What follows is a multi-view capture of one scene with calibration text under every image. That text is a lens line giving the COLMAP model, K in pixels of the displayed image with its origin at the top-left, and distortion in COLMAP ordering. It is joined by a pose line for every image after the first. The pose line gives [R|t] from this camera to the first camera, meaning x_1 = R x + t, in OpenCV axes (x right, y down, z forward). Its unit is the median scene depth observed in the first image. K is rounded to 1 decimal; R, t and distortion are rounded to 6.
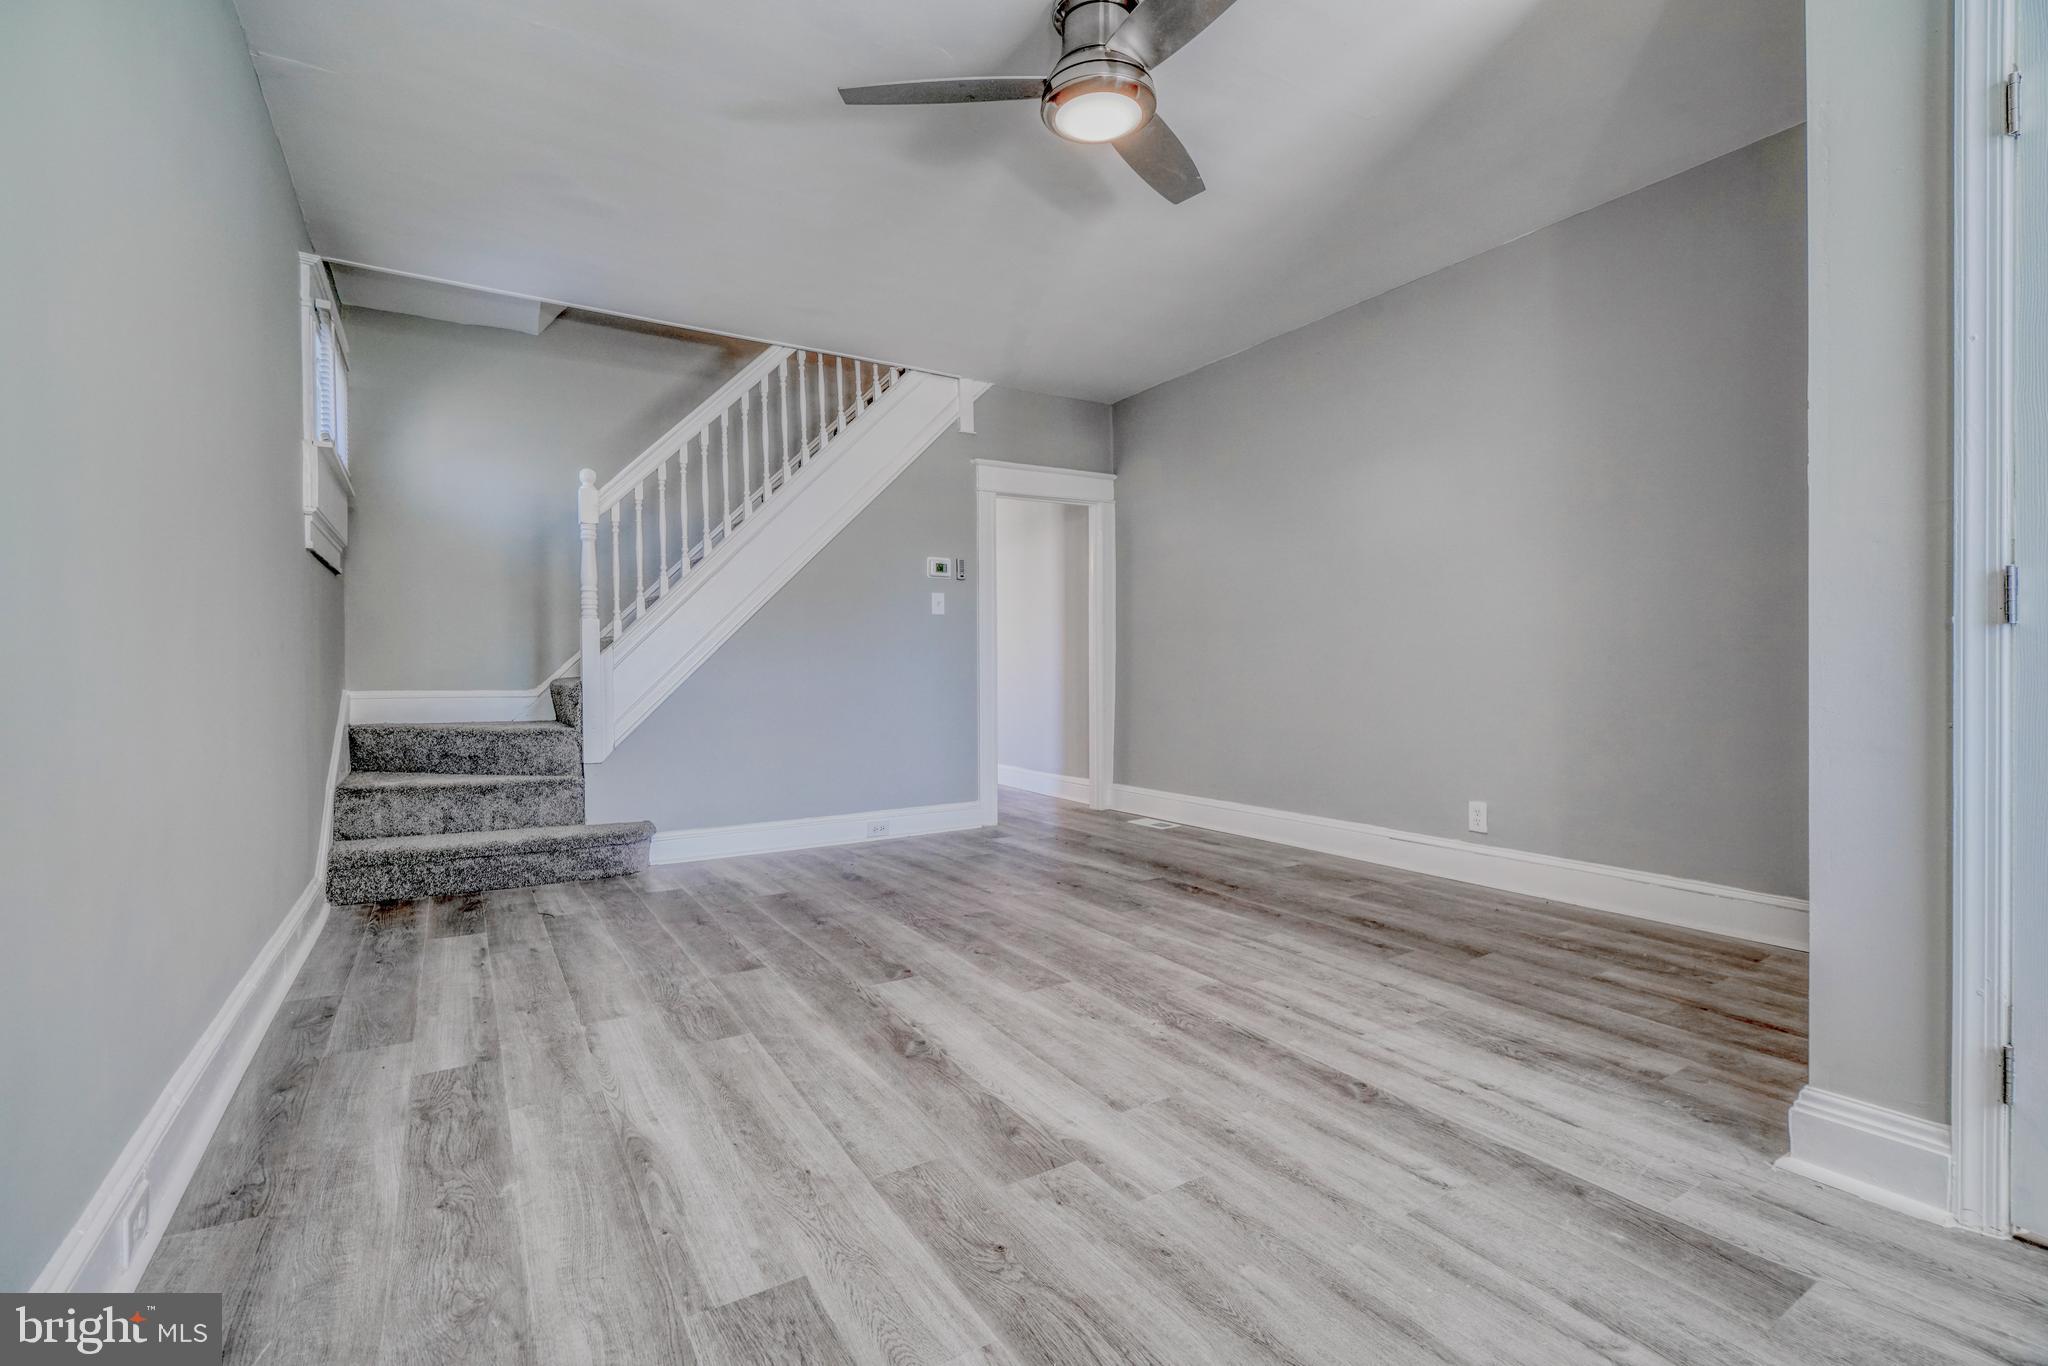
lens RADIAL K [[910.5, 0, 1014.5], [0, 910.5, 677.4], [0, 0, 1]] dist [-0.009722, 0.001804]
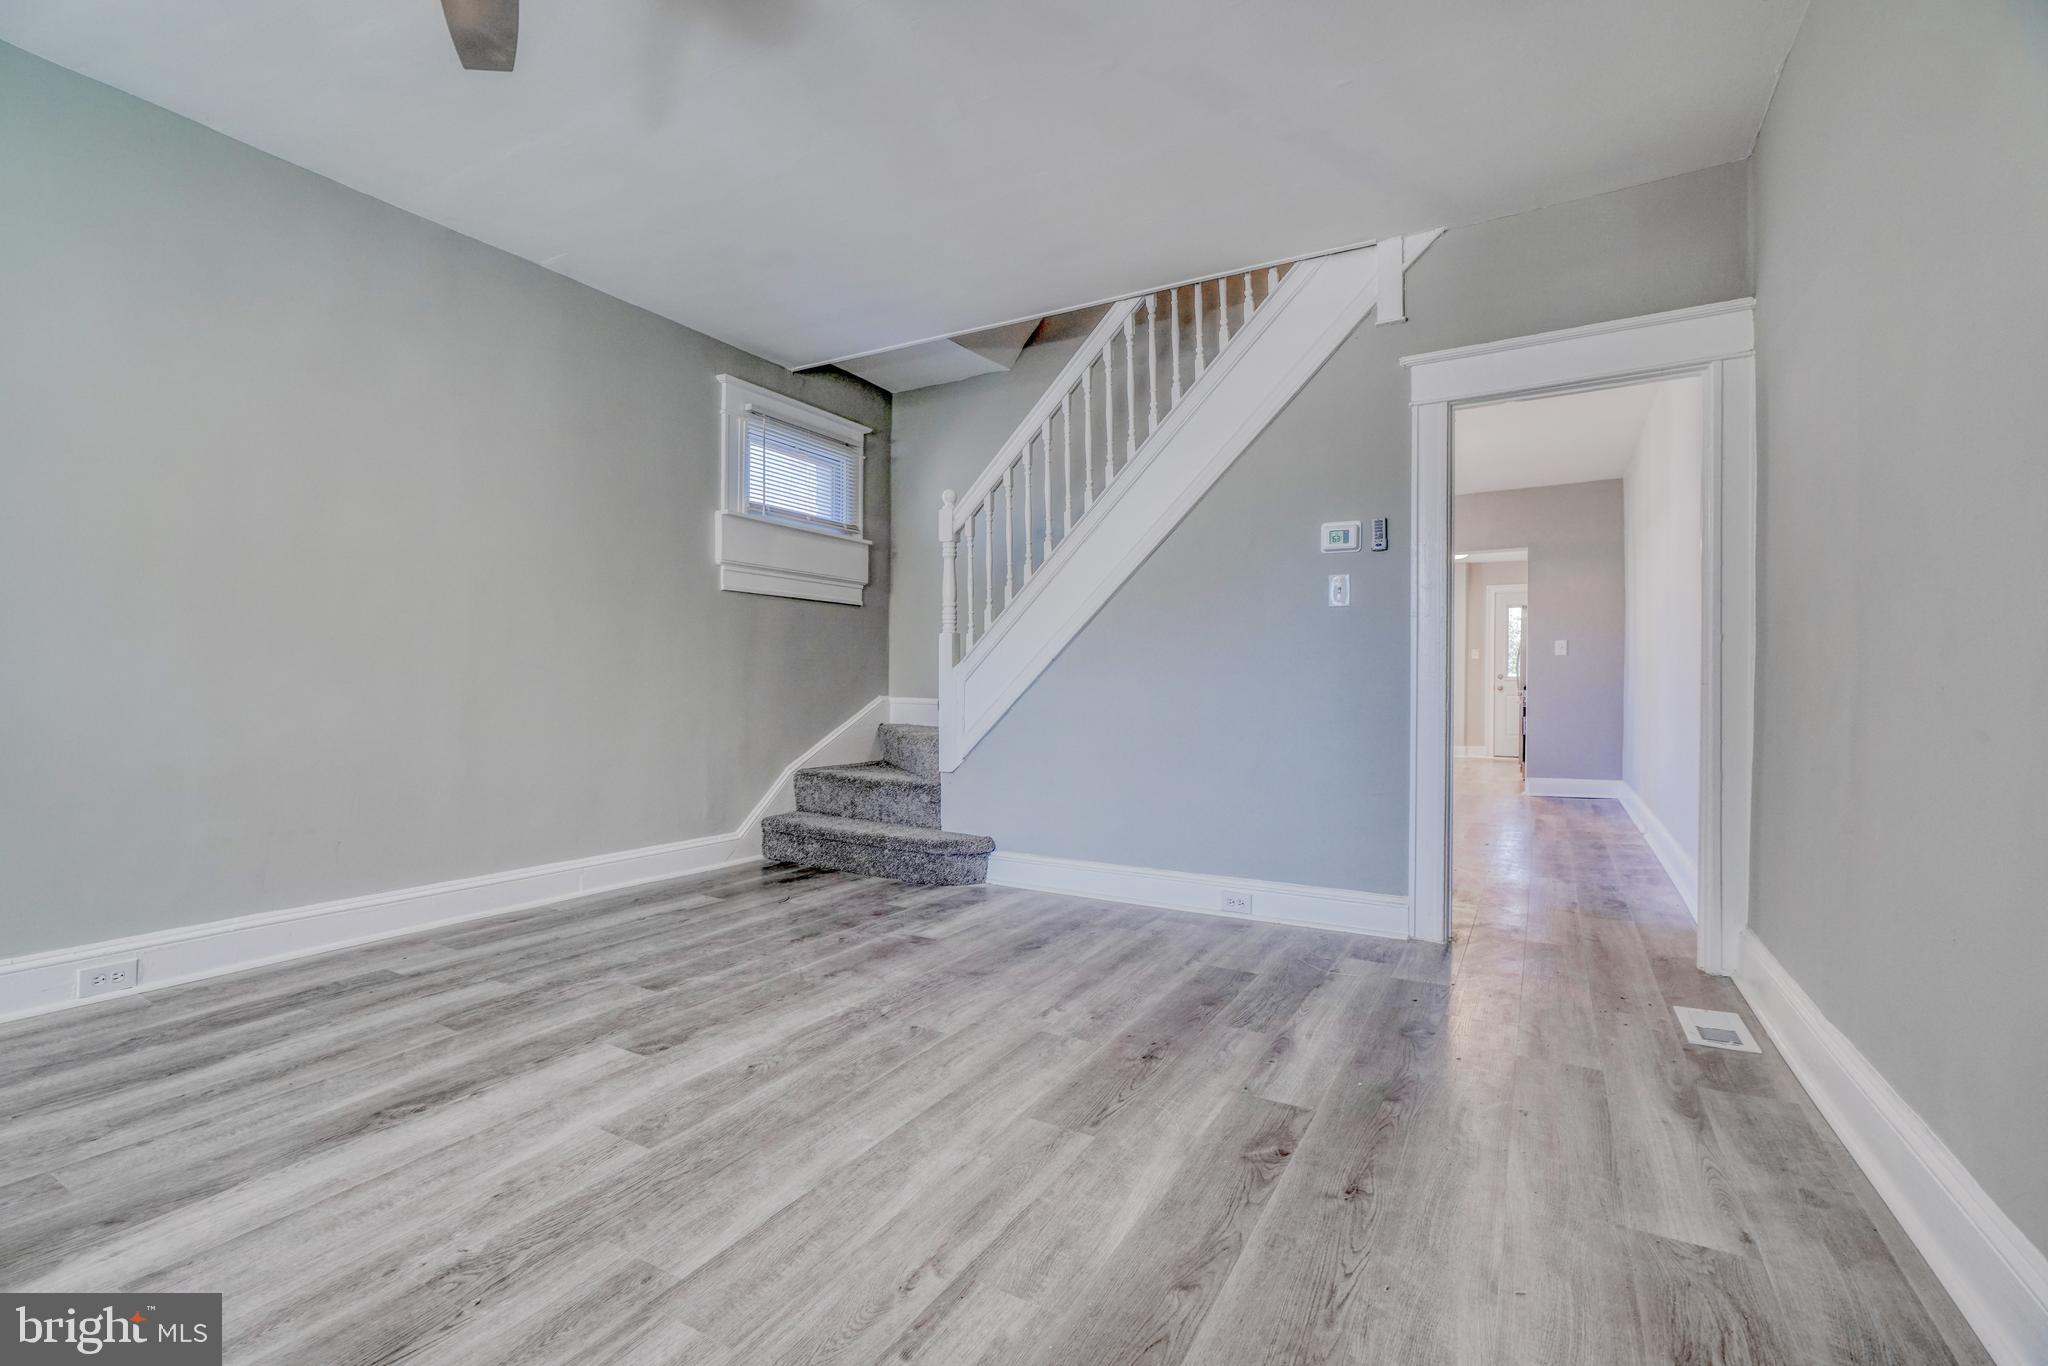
lens RADIAL K [[910.5, 0, 1015.6], [0, 910.5, 682.1], [0, 0, 1]] dist [-0.009722, 0.001804]
pose [[0.464610, 0.007924, -0.885480, 0.701373], [-0.021337, 0.999770, -0.002248, -0.011244], [0.885258, 0.019938, 0.464672, 0.835417]]
